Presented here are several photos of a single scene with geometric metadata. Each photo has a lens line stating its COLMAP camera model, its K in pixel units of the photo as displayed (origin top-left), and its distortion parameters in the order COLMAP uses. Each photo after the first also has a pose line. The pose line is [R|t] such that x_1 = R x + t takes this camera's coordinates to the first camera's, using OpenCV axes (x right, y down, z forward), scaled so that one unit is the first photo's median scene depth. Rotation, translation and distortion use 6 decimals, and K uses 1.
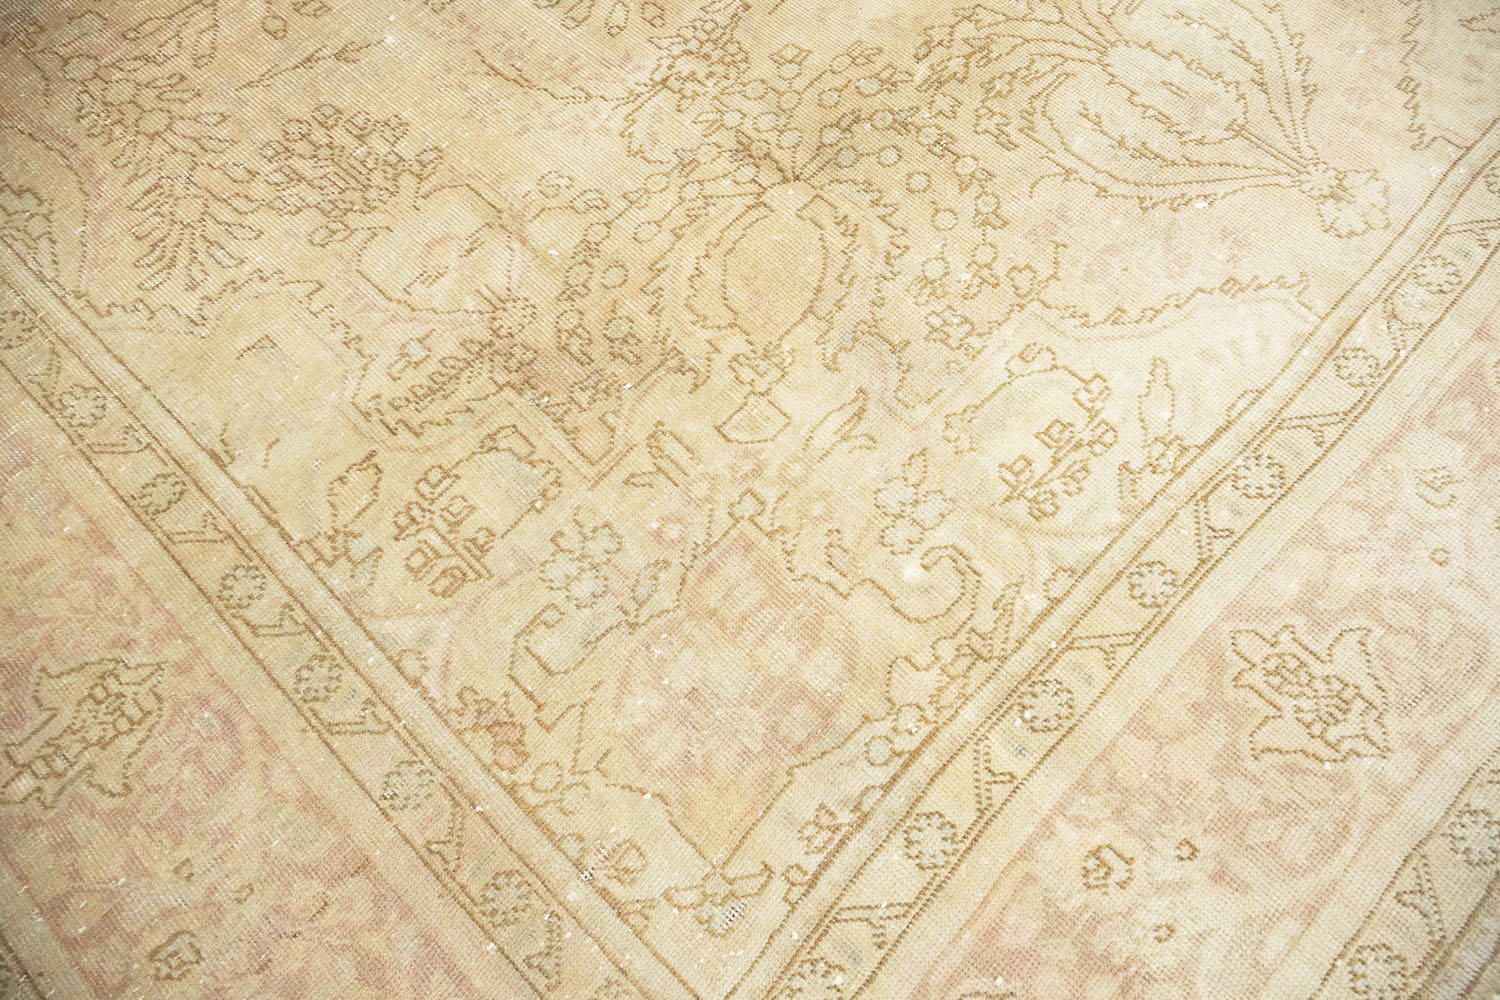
lens RADIAL K [[1241.0, 0, 749.5], [0, 1241.0, 506.8], [0, 0, 1]] dist [-0.006281, 0.013455]
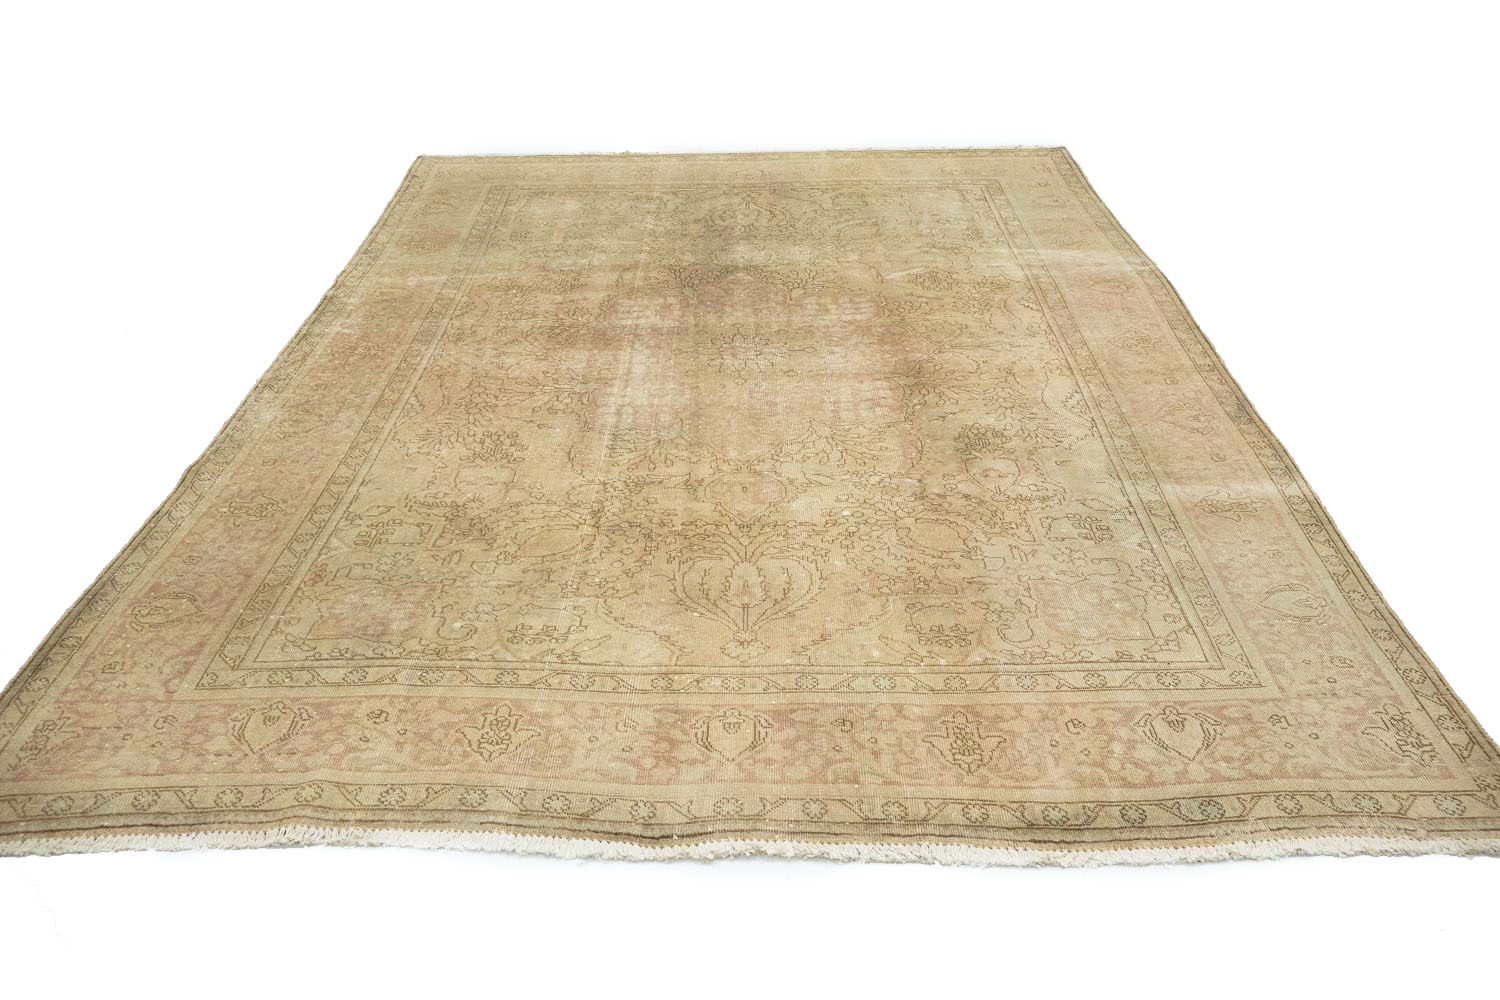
lens RADIAL K [[1241.0, 0, 735.9], [0, 1241.0, 505.5], [0, 0, 1]] dist [-0.006281, 0.013455]
pose [[0.663450, 0.424092, -0.616425, 1.657466], [-0.691338, 0.662538, -0.288261, 0.194555], [0.286156, 0.617405, 0.732752, -0.636779]]
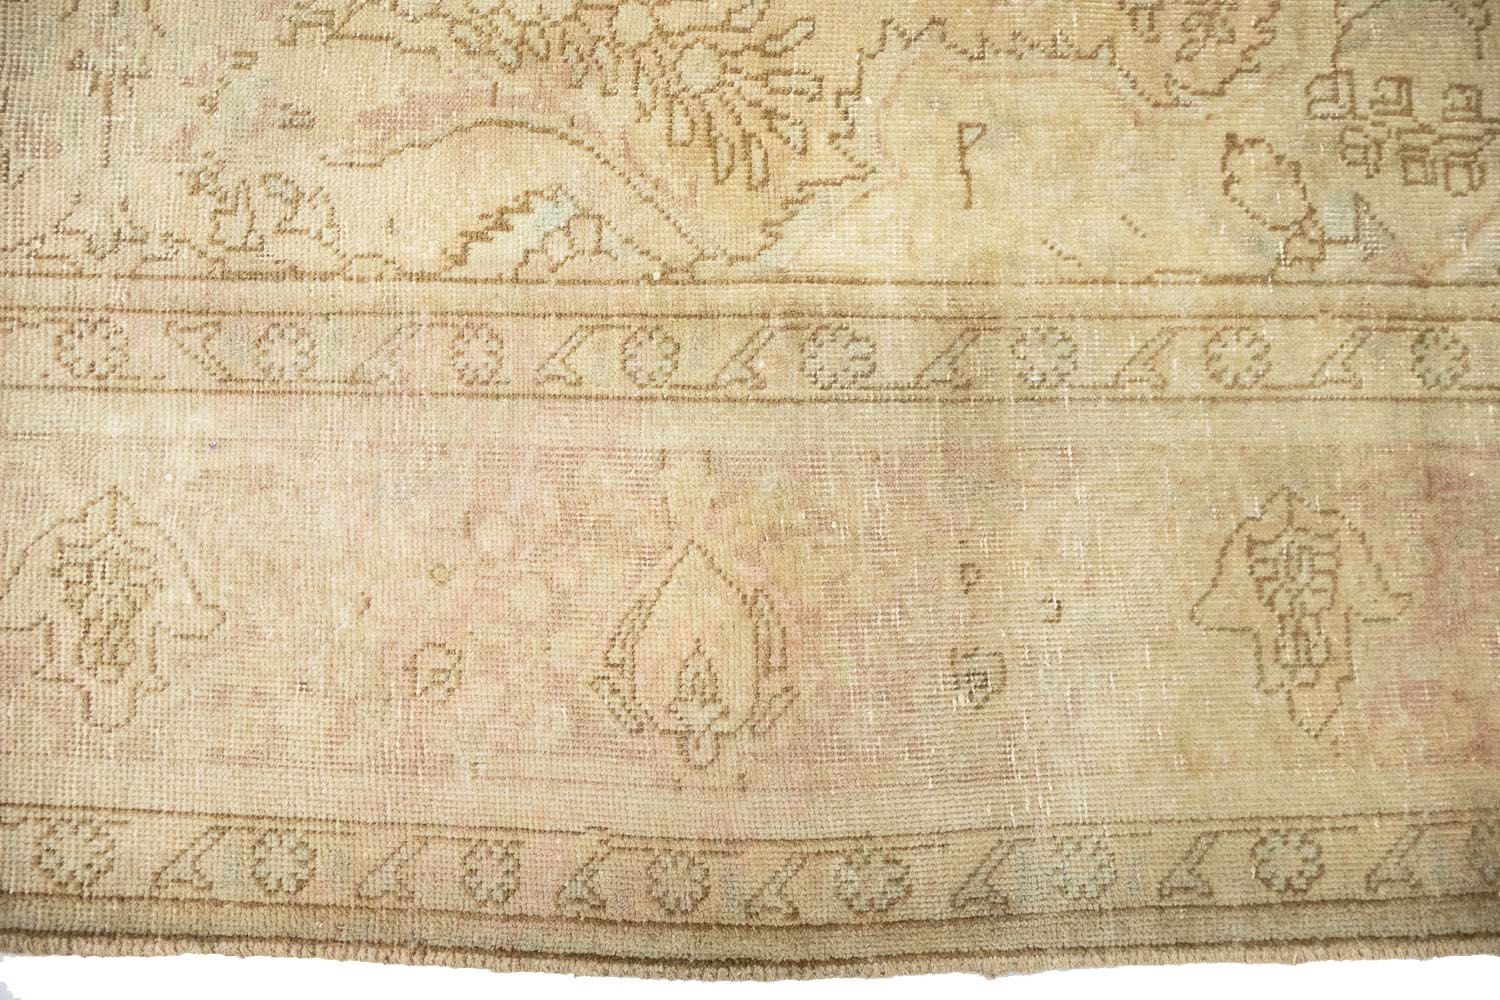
lens RADIAL K [[1241.0, 0, 757.8], [0, 1241.0, 499.1], [0, 0, 1]] dist [-0.006281, 0.013455]
pose [[-0.753995, 0.655440, -0.043479, 0.000863], [-0.595932, -0.654692, 0.465019, -2.091008], [0.276327, 0.376532, 0.884232, 1.071168]]
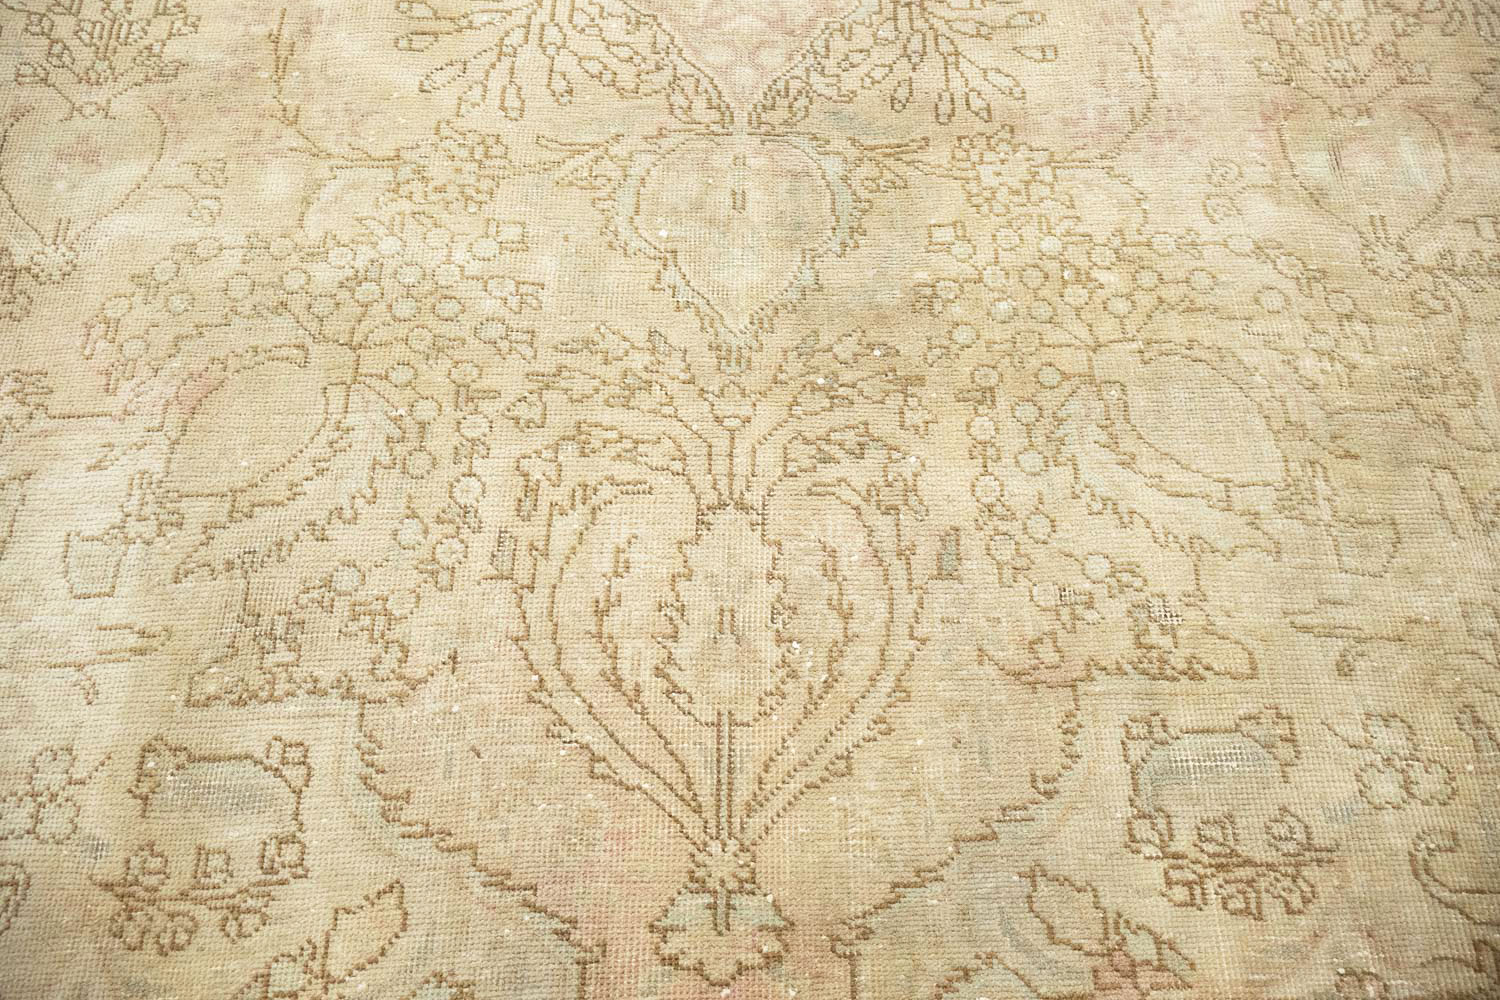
lens RADIAL K [[1241.0, 0, 747.3], [0, 1241.0, 502.8], [0, 0, 1]] dist [-0.006281, 0.013455]
pose [[-0.680286, -0.658434, 0.321988, -1.237420], [0.685049, -0.414986, 0.598744, -1.947439], [-0.260613, 0.627895, 0.733369, 0.935639]]
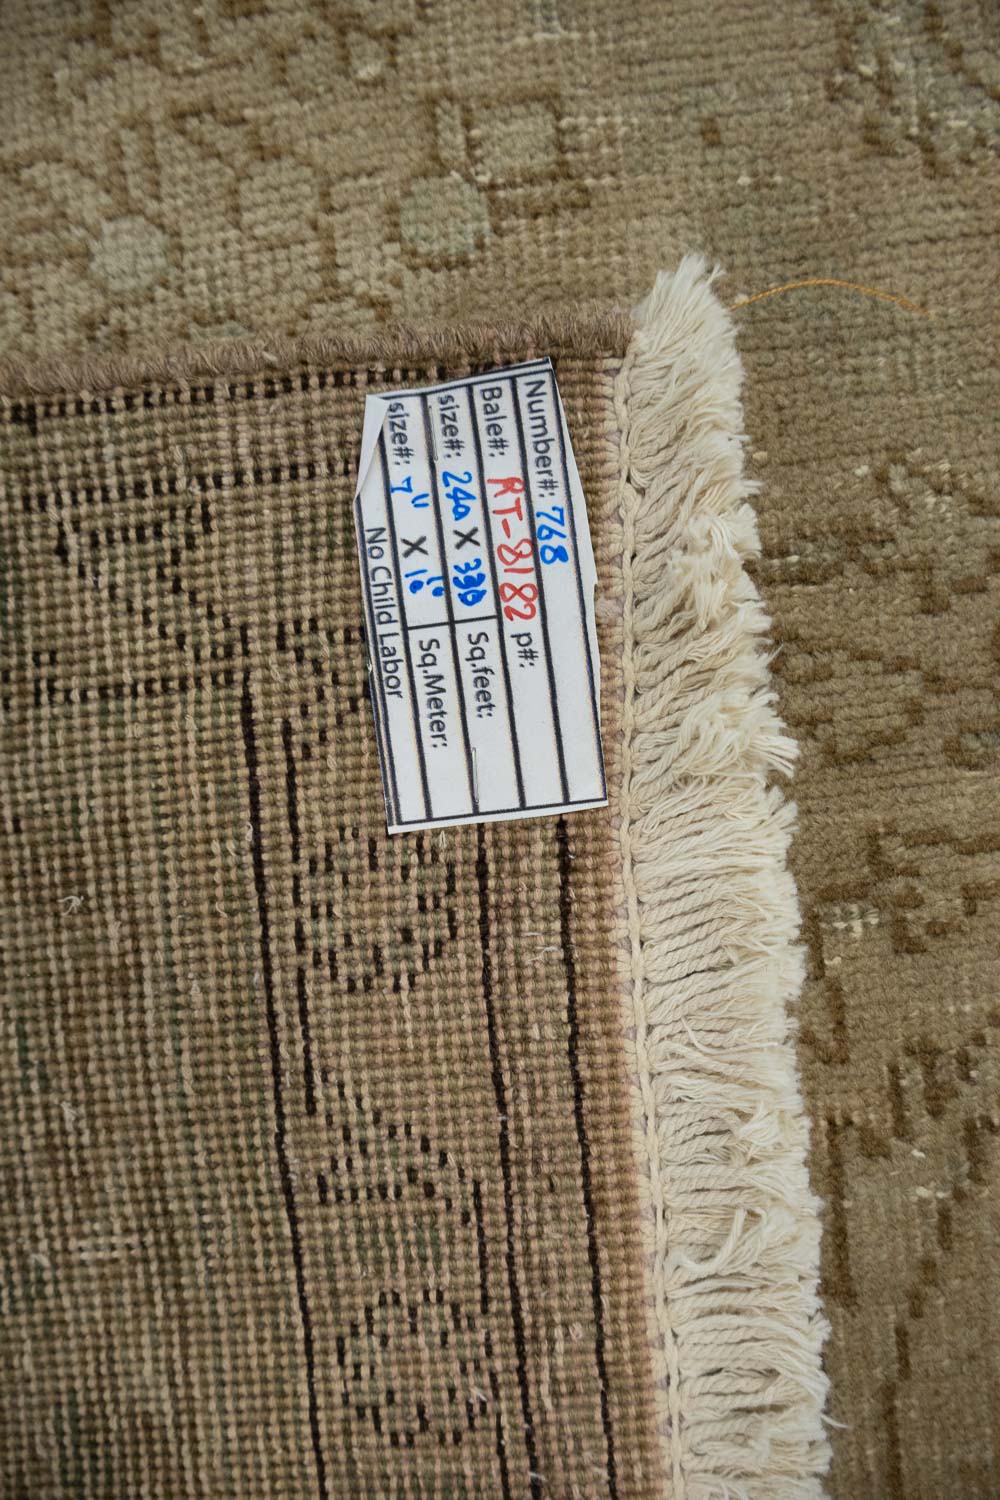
lens RADIAL K [[1241.0, 0, 498.6], [0, 1241.0, 752.2], [0, 0, 1]] dist [-0.006281, 0.013455]
pose [[-0.751849, -0.652467, 0.094919, -0.788116], [0.644635, -0.697199, 0.313622, -1.604459], [-0.138451, 0.296984, 0.944792, 1.325538]]
